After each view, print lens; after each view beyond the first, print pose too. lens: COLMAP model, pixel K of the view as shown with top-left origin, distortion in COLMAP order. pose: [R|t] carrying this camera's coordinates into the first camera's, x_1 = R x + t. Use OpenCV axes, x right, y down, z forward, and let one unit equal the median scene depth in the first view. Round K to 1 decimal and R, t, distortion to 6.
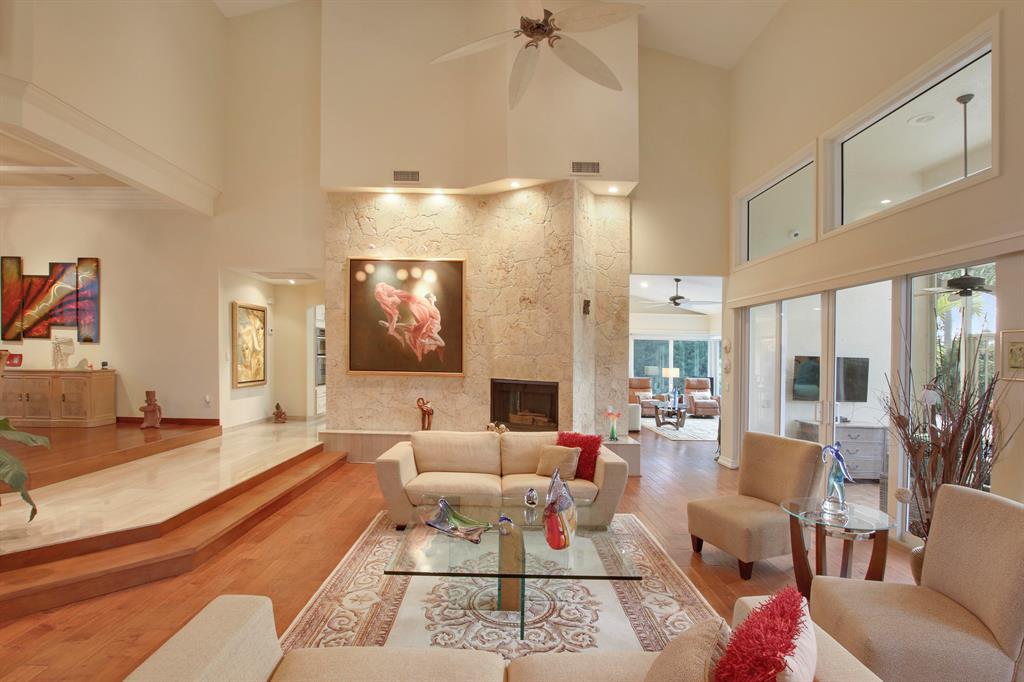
lens RADIAL K [[480.2, 0, 502.9], [0, 480.2, 359.2], [0, 0, 1]] dist [-0.026944, 0.000392]
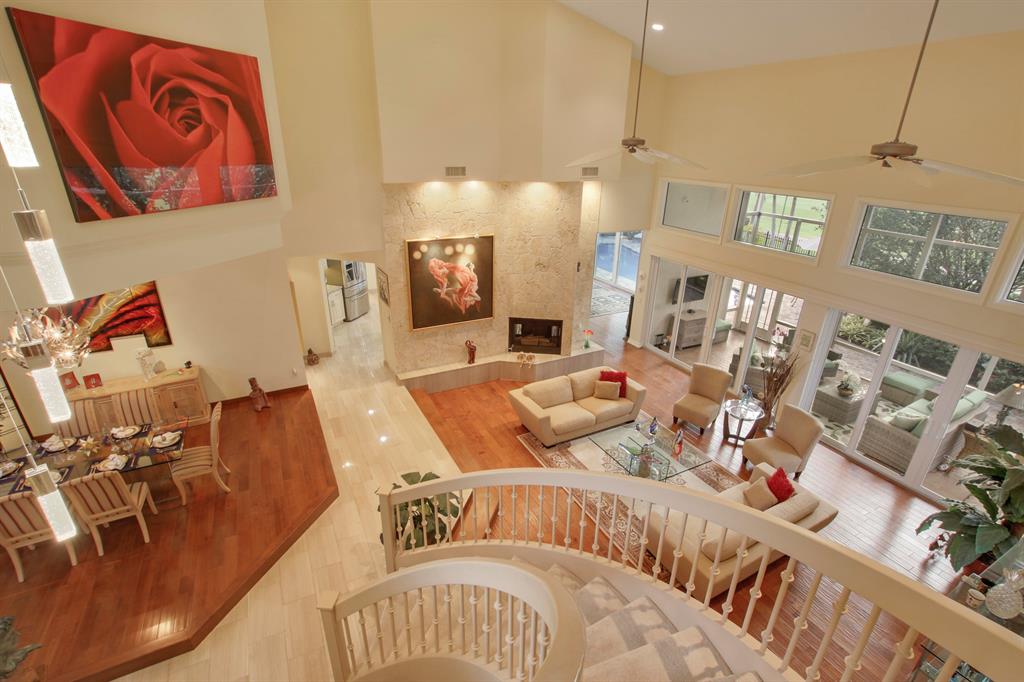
lens RADIAL K [[480.2, 0, 509.4], [0, 480.2, 347.8], [0, 0, 1]] dist [-0.026944, 0.000392]
pose [[0.891458, -0.176014, 0.417518, -0.634988], [-0.002652, 0.919421, 0.393266, -0.434387], [-0.453095, -0.351687, 0.819159, -0.179498]]
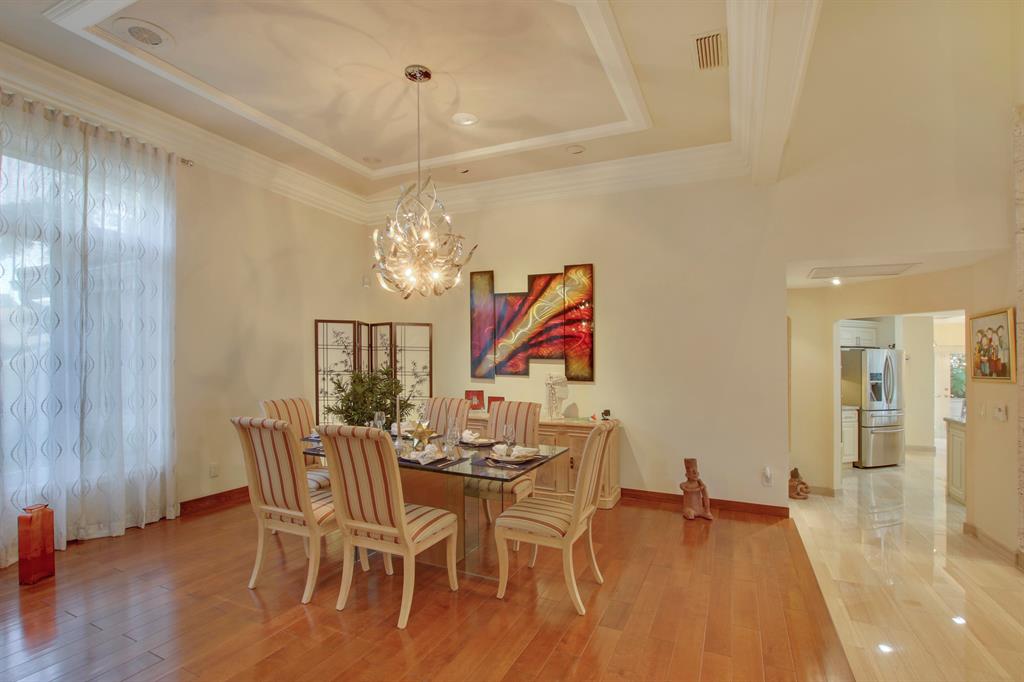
lens RADIAL K [[480.2, 0, 508.4], [0, 480.2, 359.4], [0, 0, 1]] dist [-0.026944, 0.000392]
pose [[0.903769, -0.013522, -0.427807, -0.663647], [0.002337, 0.999642, -0.026660, -0.049939], [0.428015, 0.023094, 0.903477, 0.289597]]
